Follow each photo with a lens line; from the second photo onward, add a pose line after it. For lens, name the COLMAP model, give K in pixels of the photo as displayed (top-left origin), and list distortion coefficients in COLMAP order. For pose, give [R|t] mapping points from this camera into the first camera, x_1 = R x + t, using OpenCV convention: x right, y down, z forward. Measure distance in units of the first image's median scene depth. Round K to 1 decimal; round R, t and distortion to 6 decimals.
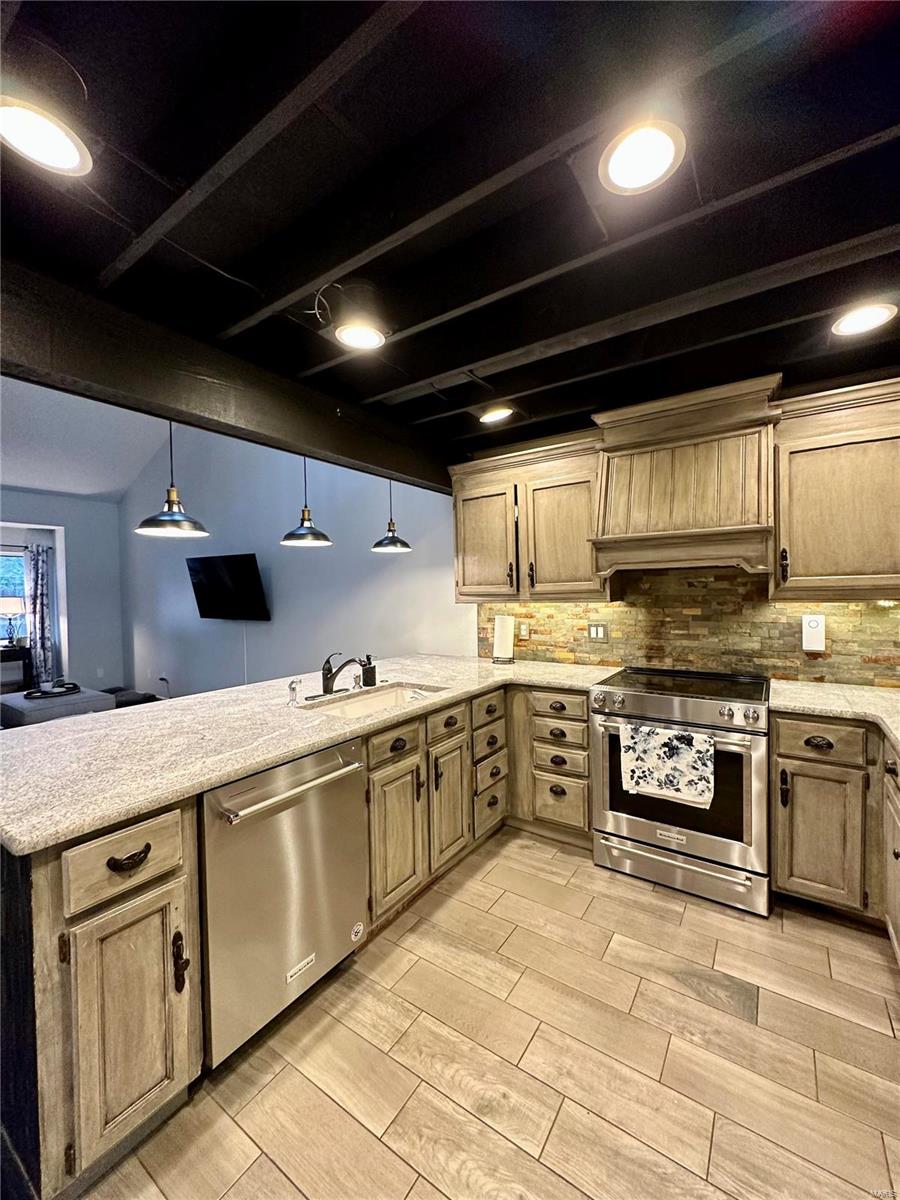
lens RADIAL K [[477.8, 0, 450.0], [0, 477.8, 600.0], [0, 0, 1]] dist [0.000980, 0.000586]
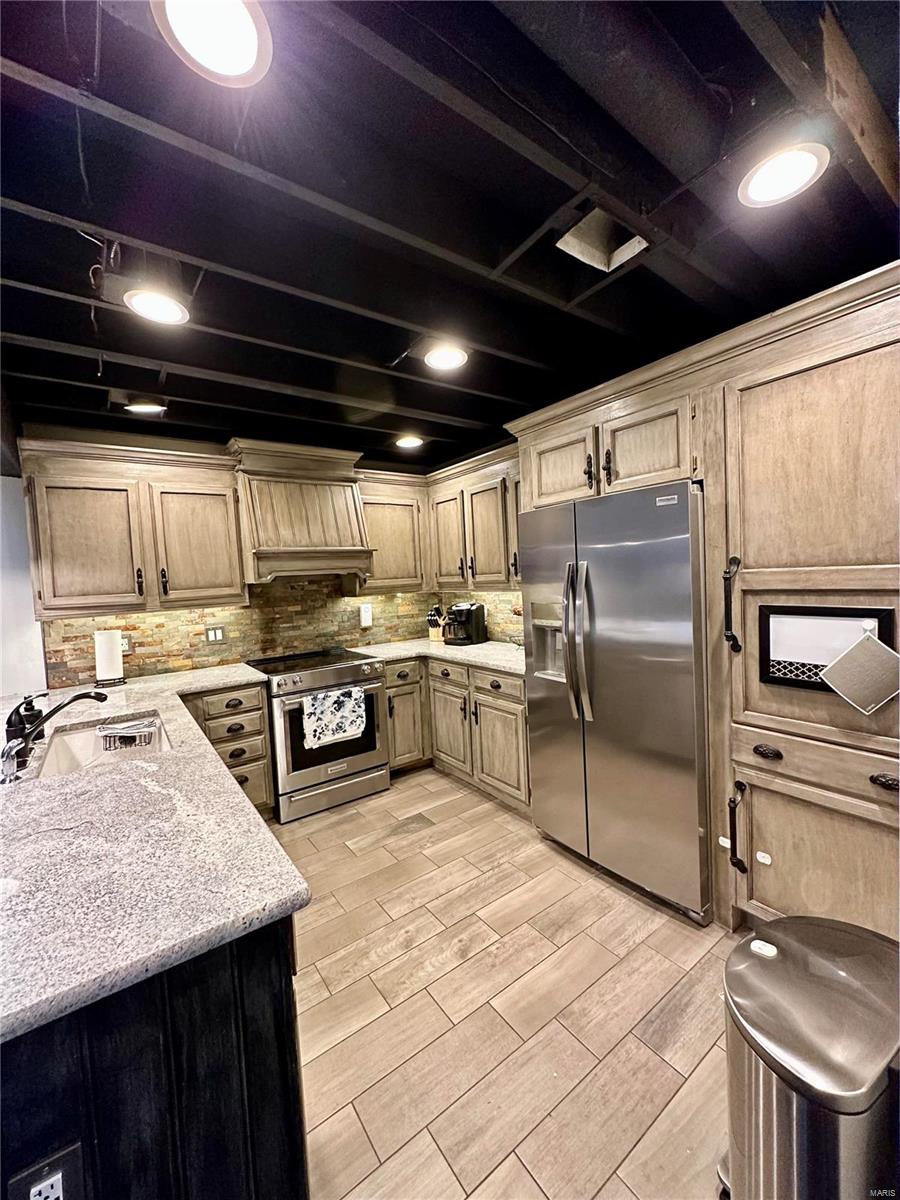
lens RADIAL K [[477.8, 0, 450.0], [0, 477.8, 600.0], [0, 0, 1]] dist [0.000980, 0.000586]
pose [[0.346353, -0.047524, 0.936900, -0.593799], [0.061135, 0.997736, 0.028010, -0.009484], [-0.936110, 0.047576, 0.348475, 0.158794]]
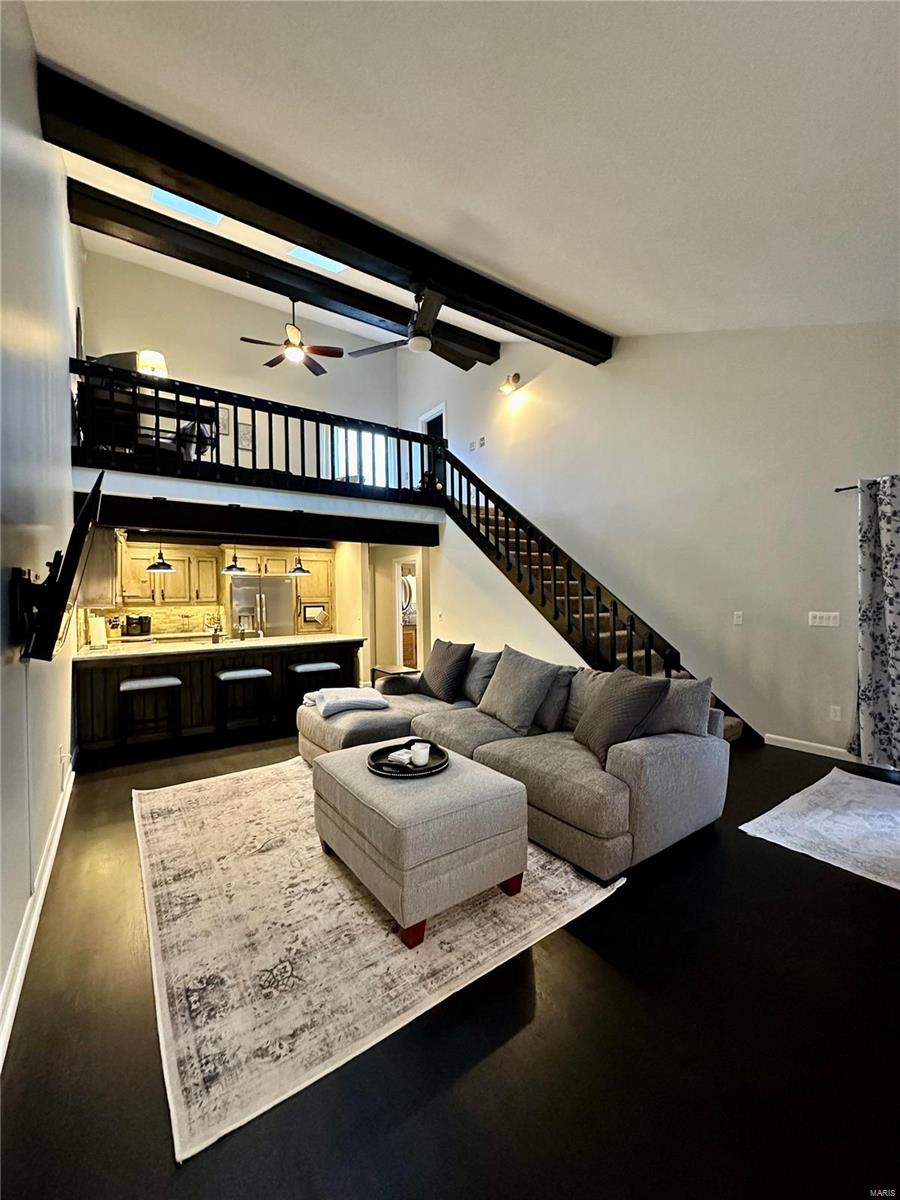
lens RADIAL K [[477.8, 0, 450.0], [0, 477.8, 600.0], [0, 0, 1]] dist [0.000980, 0.000586]
pose [[-0.932456, 0.037615, 0.359321, -2.118875], [0.044413, 0.998956, 0.010681, 0.019452], [-0.358544, 0.025918, -0.933153, 3.082177]]
